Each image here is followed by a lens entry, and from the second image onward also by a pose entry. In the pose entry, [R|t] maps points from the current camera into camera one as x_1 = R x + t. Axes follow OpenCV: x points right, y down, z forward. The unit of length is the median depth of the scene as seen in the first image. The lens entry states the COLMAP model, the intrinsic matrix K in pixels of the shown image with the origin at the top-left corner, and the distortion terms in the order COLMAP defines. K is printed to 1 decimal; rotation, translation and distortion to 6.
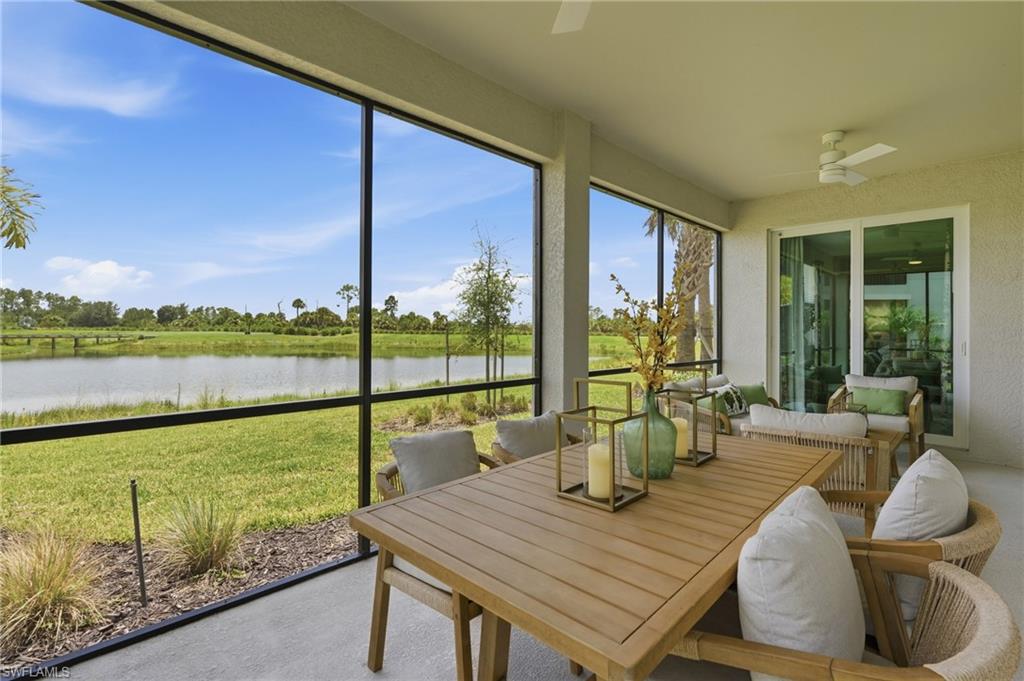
lens RADIAL K [[470.5, 0, 516.4], [0, 470.5, 334.6], [0, 0, 1]] dist [-0.001459, -0.000786]
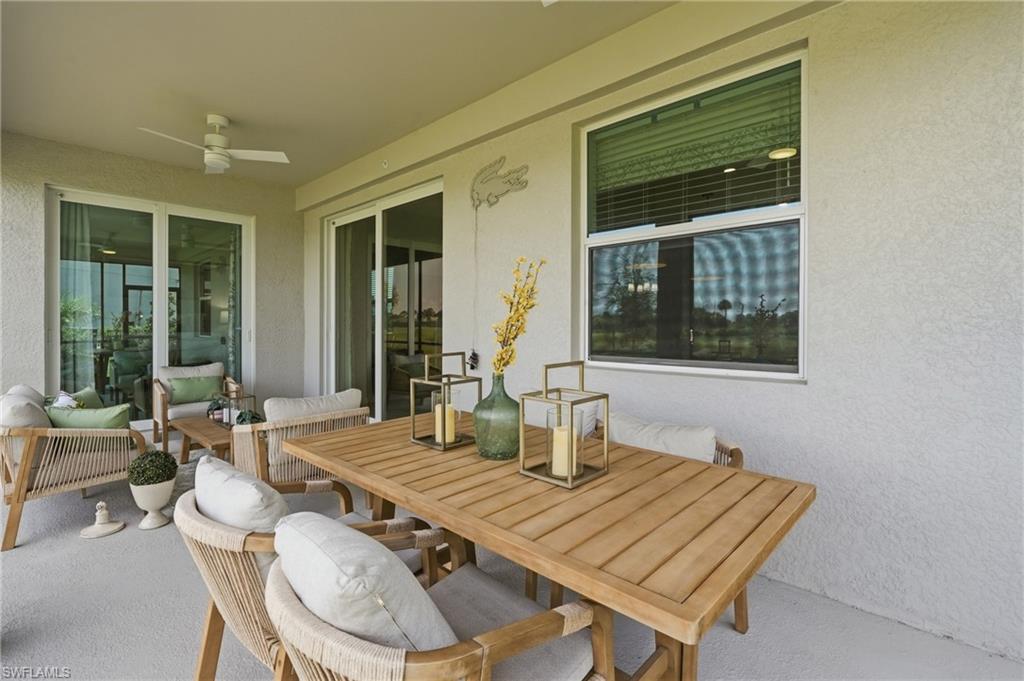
lens RADIAL K [[464.3, 0, 506.2], [0, 464.3, 332.8], [0, 0, 1]] dist [-0.003231, -0.000561]
pose [[-0.002054, -0.023779, 0.999715, -0.253390], [0.011508, 0.999650, 0.023801, 0.003040], [-0.999932, 0.011554, -0.001780, 0.346348]]
